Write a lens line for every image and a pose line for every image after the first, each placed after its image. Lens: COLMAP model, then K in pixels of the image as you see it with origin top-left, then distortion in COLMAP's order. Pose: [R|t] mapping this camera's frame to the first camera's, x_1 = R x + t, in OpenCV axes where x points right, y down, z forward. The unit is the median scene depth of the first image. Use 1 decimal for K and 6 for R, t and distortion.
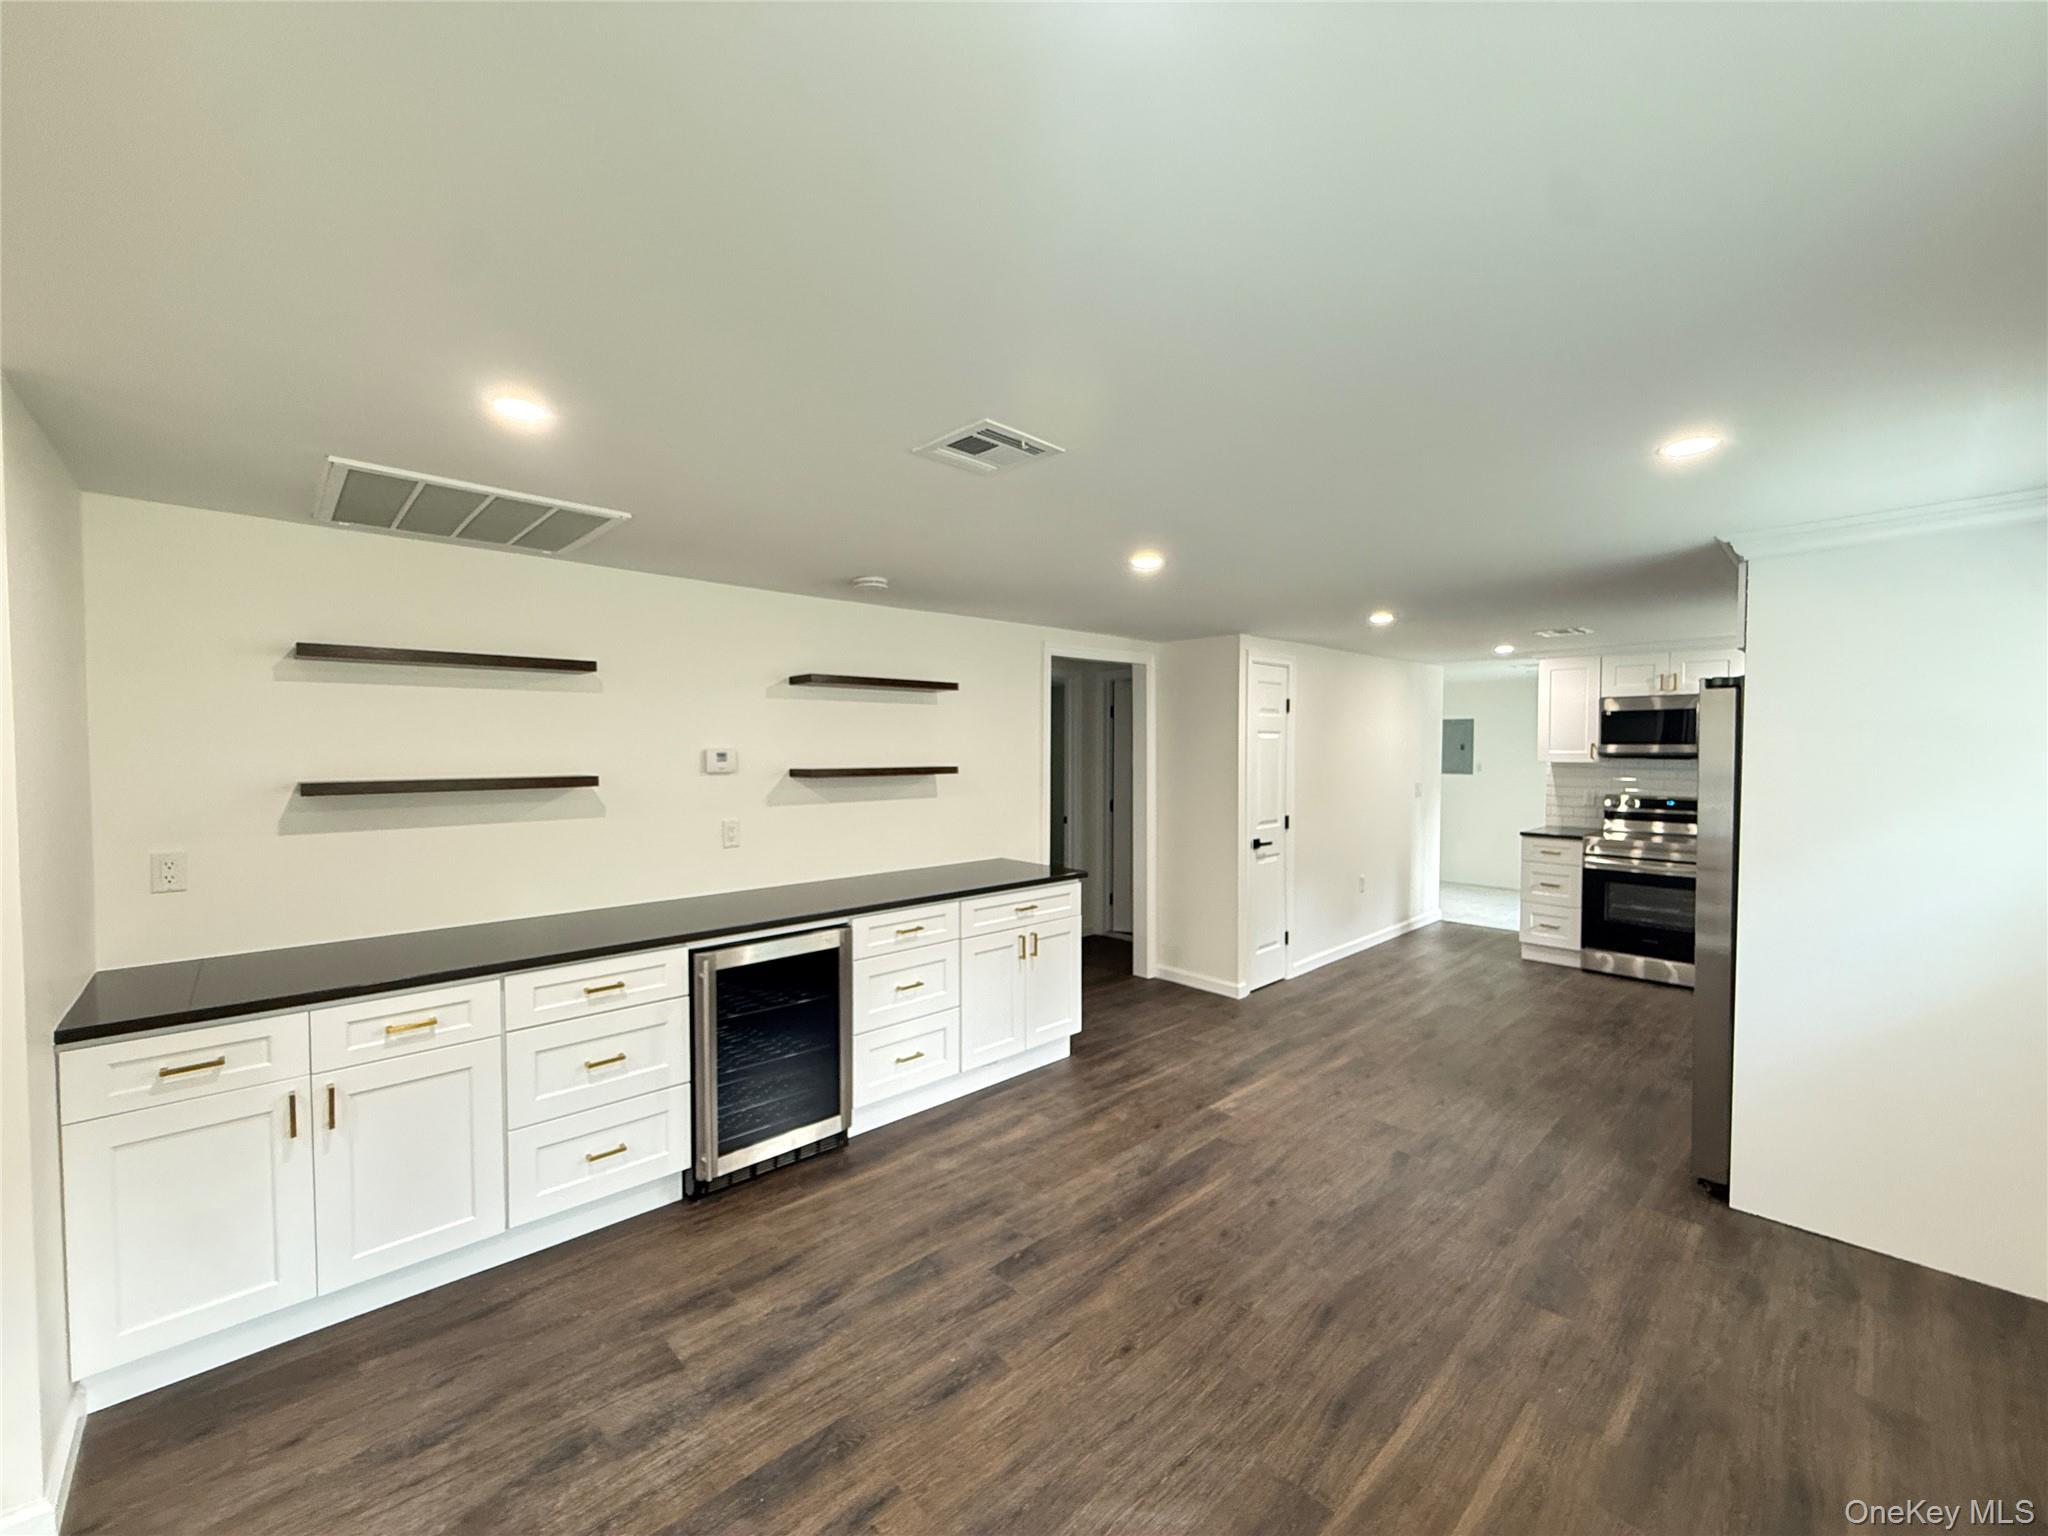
lens RADIAL K [[816.5, 0, 1025.2], [0, 816.5, 771.0], [0, 0, 1]] dist [-0.002311, 0.000472]
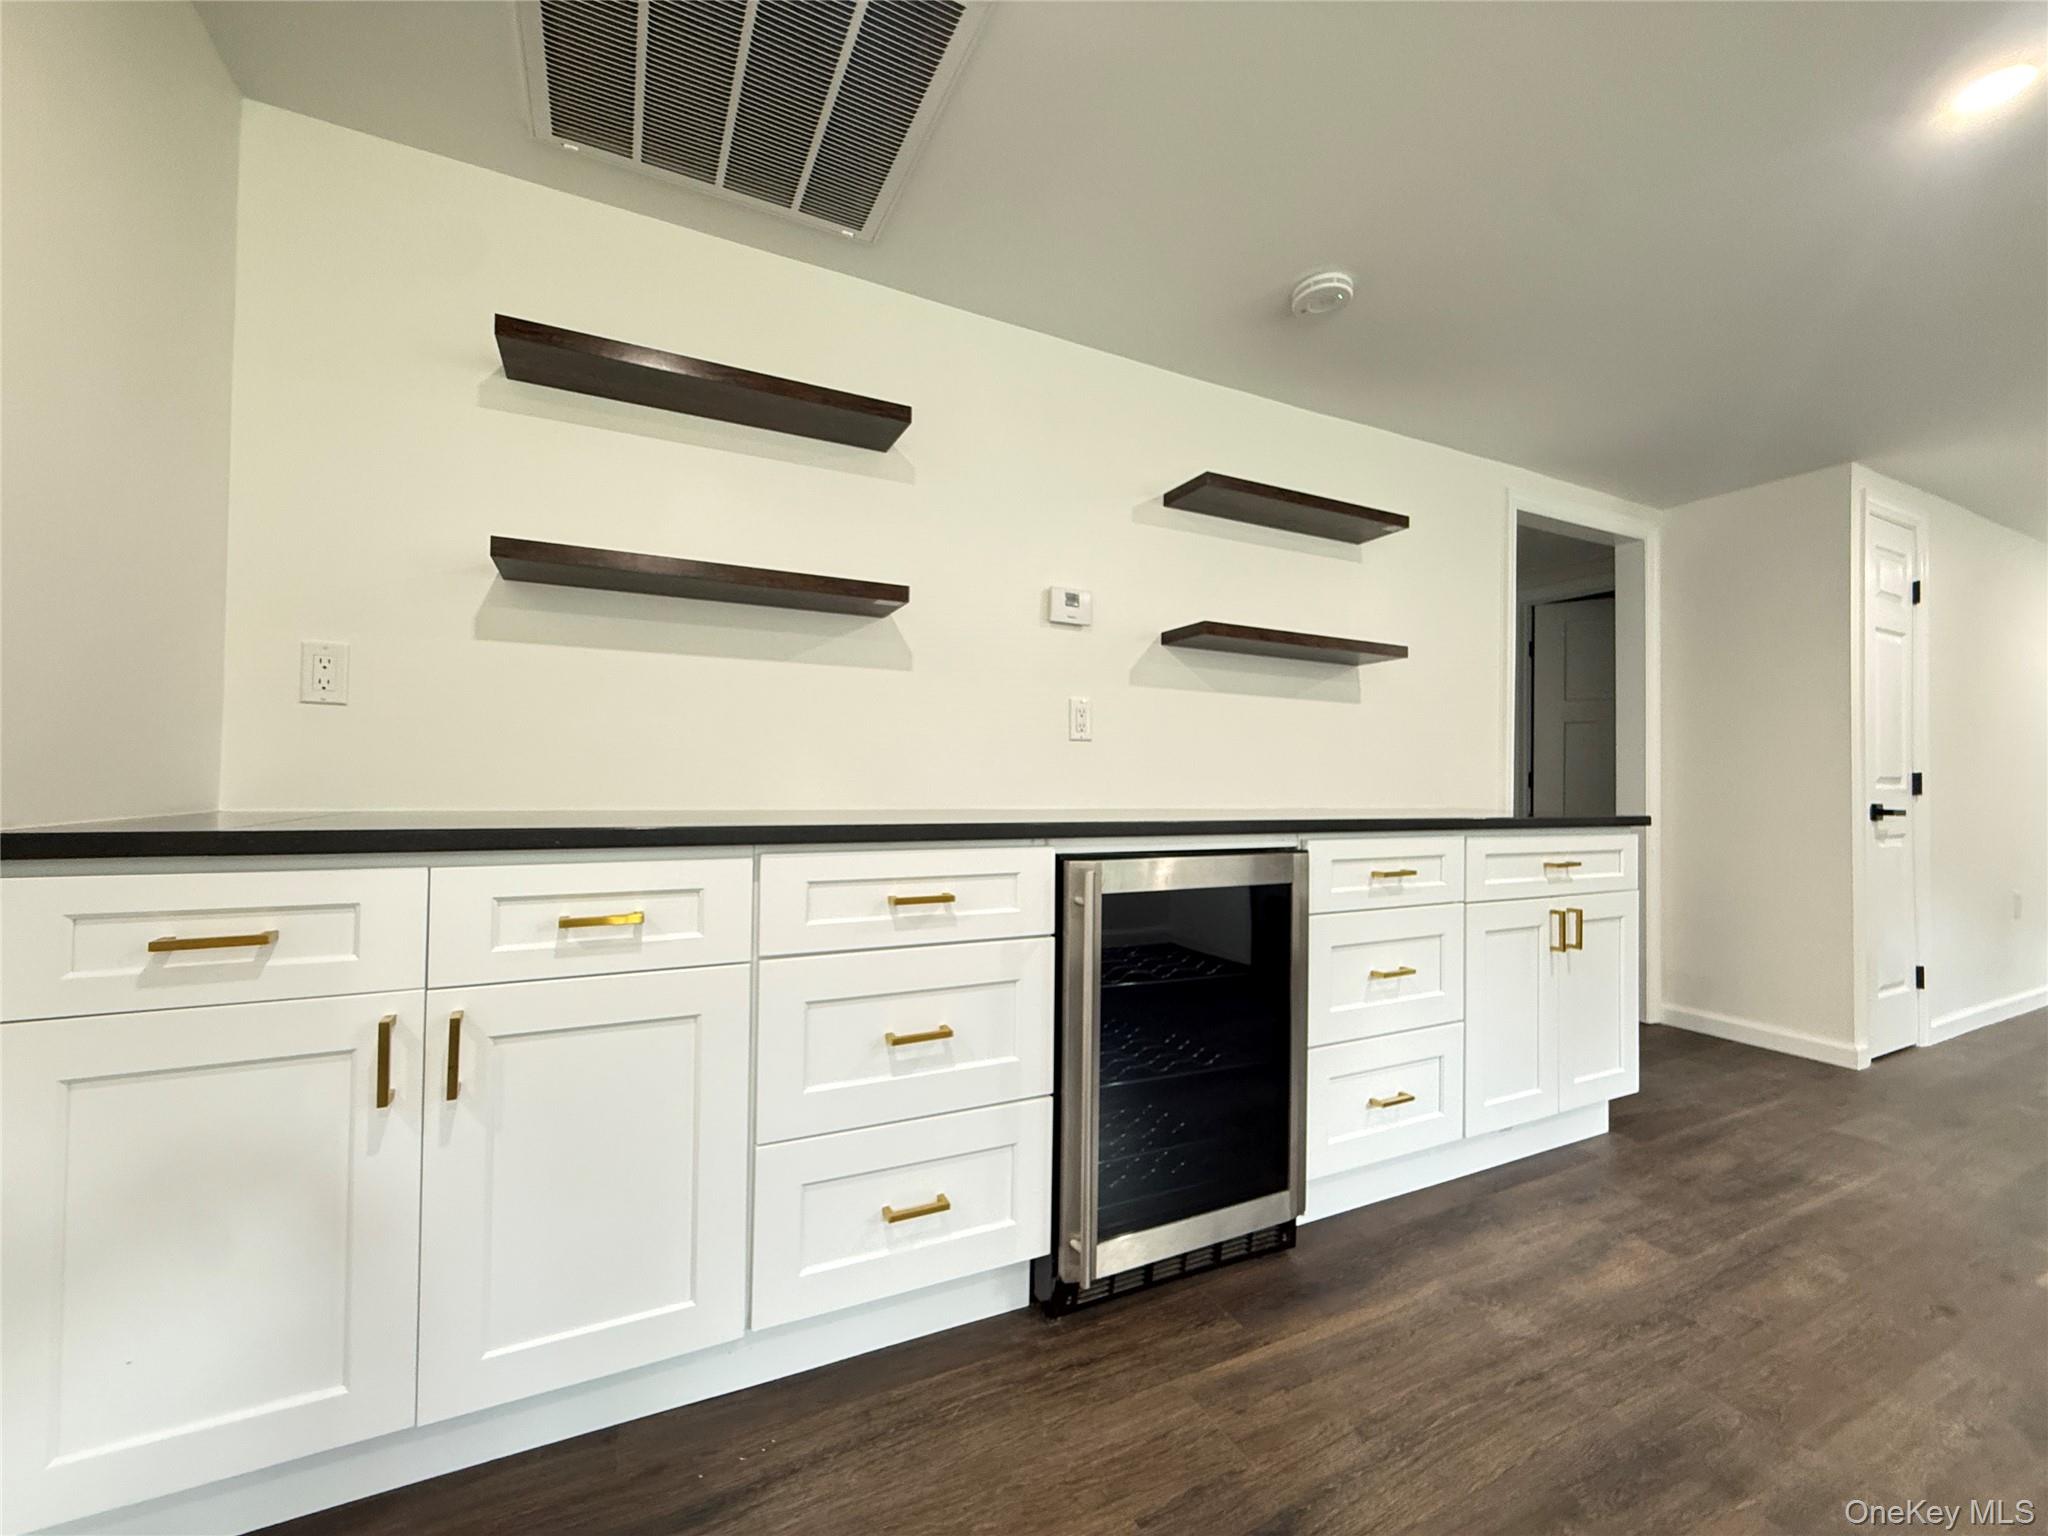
lens RADIAL K [[816.5, 0, 1023.6], [0, 816.5, 774.6], [0, 0, 1]] dist [-0.002311, 0.000472]
pose [[0.957894, 0.009685, -0.286957, -0.254374], [-0.022734, 0.998851, -0.042177, 0.175671], [0.286219, 0.046925, 0.957014, 0.426044]]
